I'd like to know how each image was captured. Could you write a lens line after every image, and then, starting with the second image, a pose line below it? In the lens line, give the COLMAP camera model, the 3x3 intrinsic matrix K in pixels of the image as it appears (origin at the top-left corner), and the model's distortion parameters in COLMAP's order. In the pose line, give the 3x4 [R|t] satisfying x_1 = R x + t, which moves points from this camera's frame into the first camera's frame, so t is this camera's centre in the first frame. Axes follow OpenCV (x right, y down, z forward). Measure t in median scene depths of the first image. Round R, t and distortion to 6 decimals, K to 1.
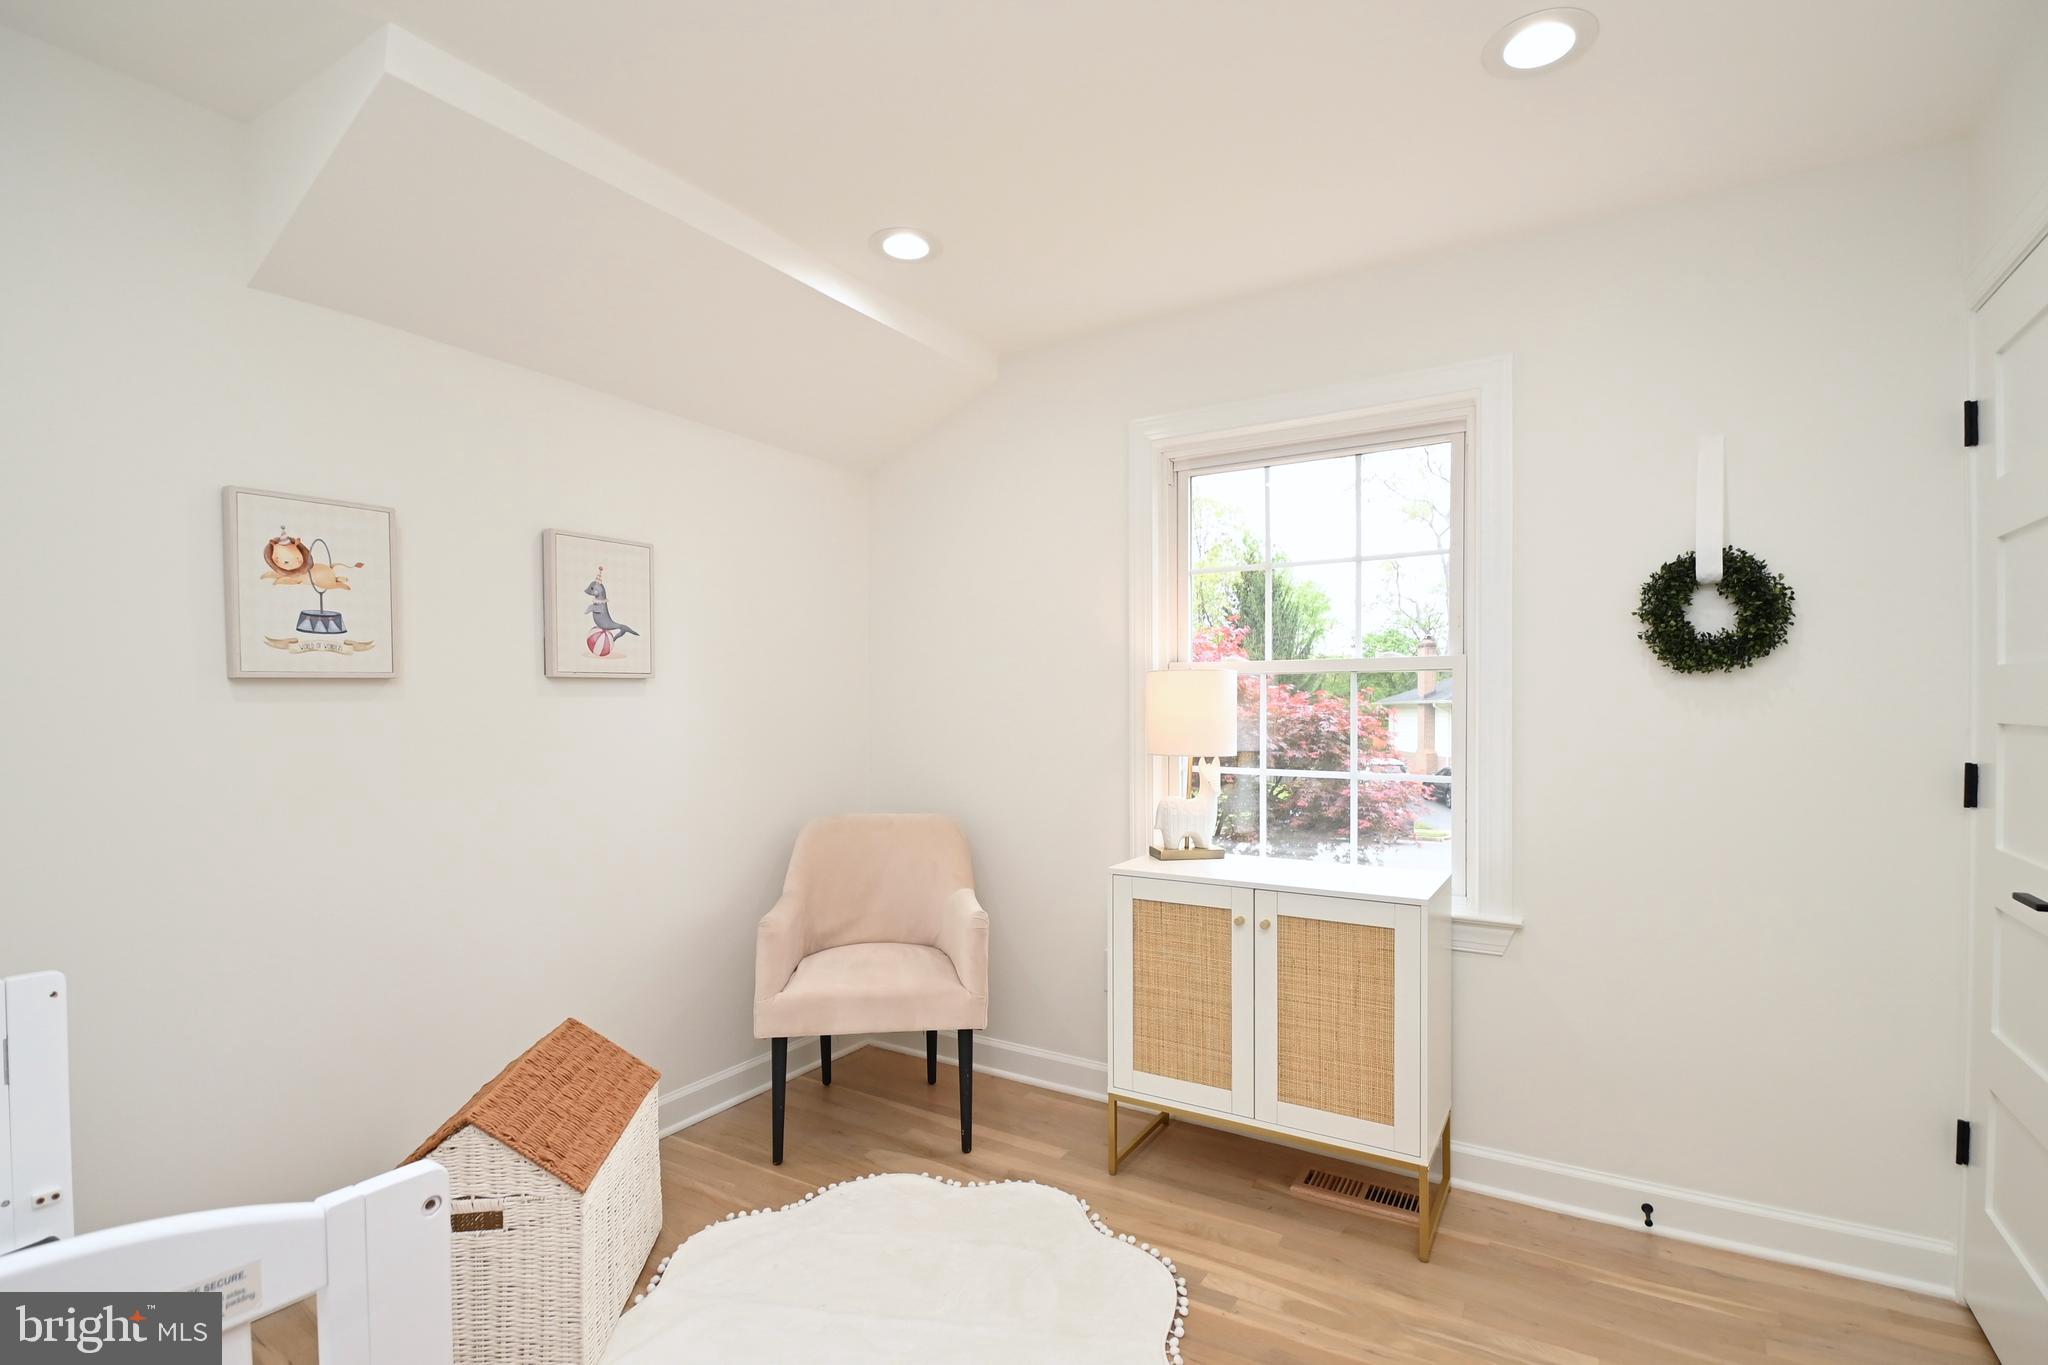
lens RADIAL K [[974.7, 0, 1032.5], [0, 974.7, 676.9], [0, 0, 1]] dist [-0.023169, -0.003770]
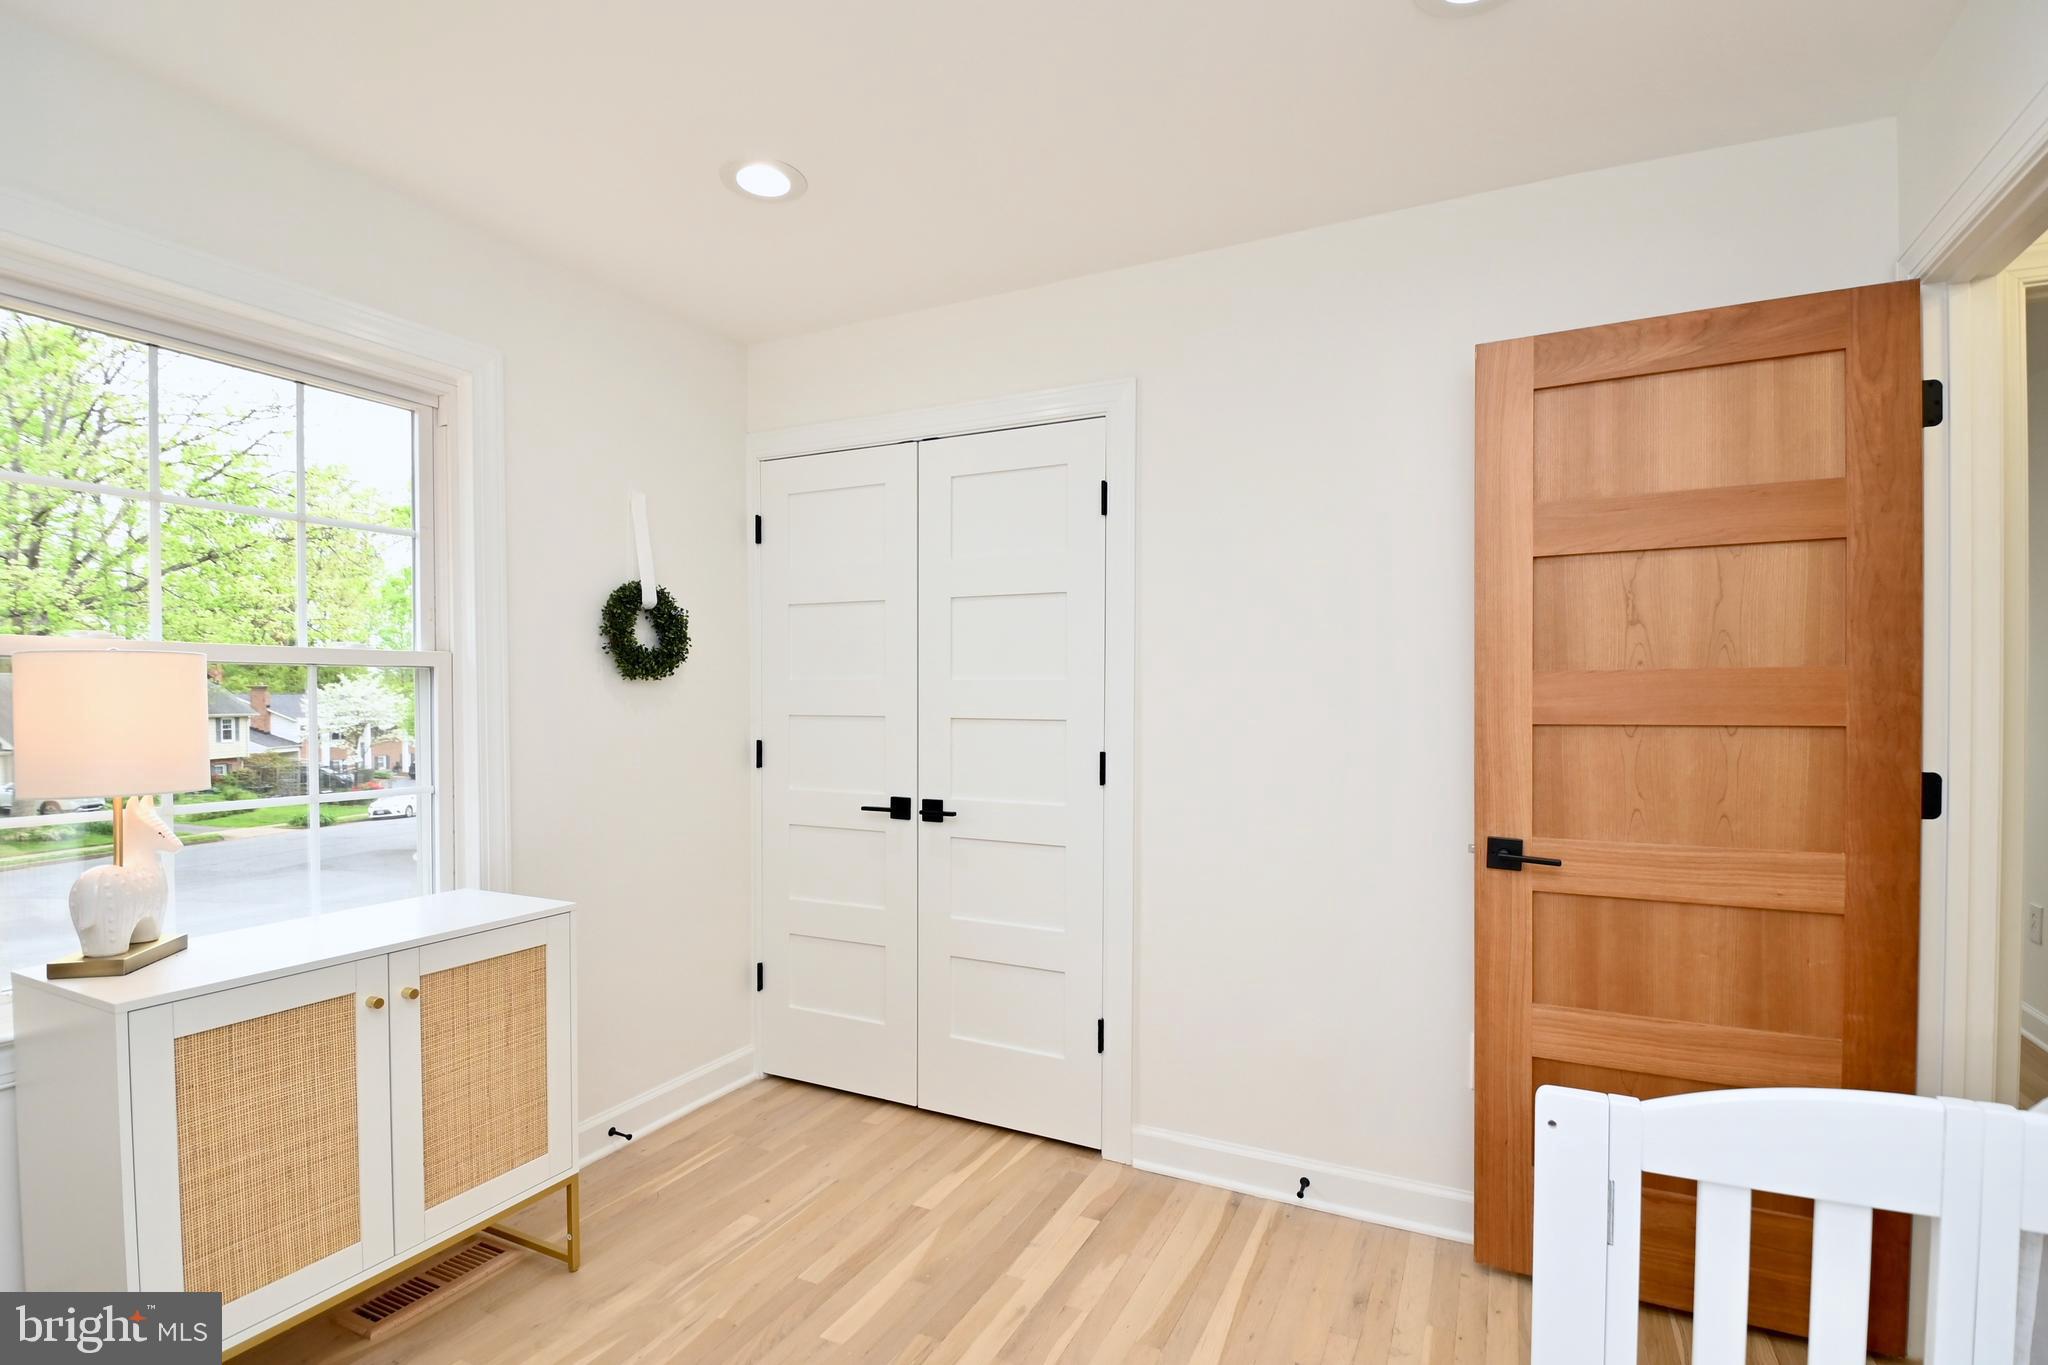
lens RADIAL K [[974.7, 0, 1024.7], [0, 974.7, 696.5], [0, 0, 1]] dist [-0.023169, -0.003770]
pose [[-0.112532, 0.003899, 0.993640, -0.597925], [-0.020708, 0.999766, -0.006269, 0.014513], [-0.993432, -0.021282, -0.112425, 0.632214]]
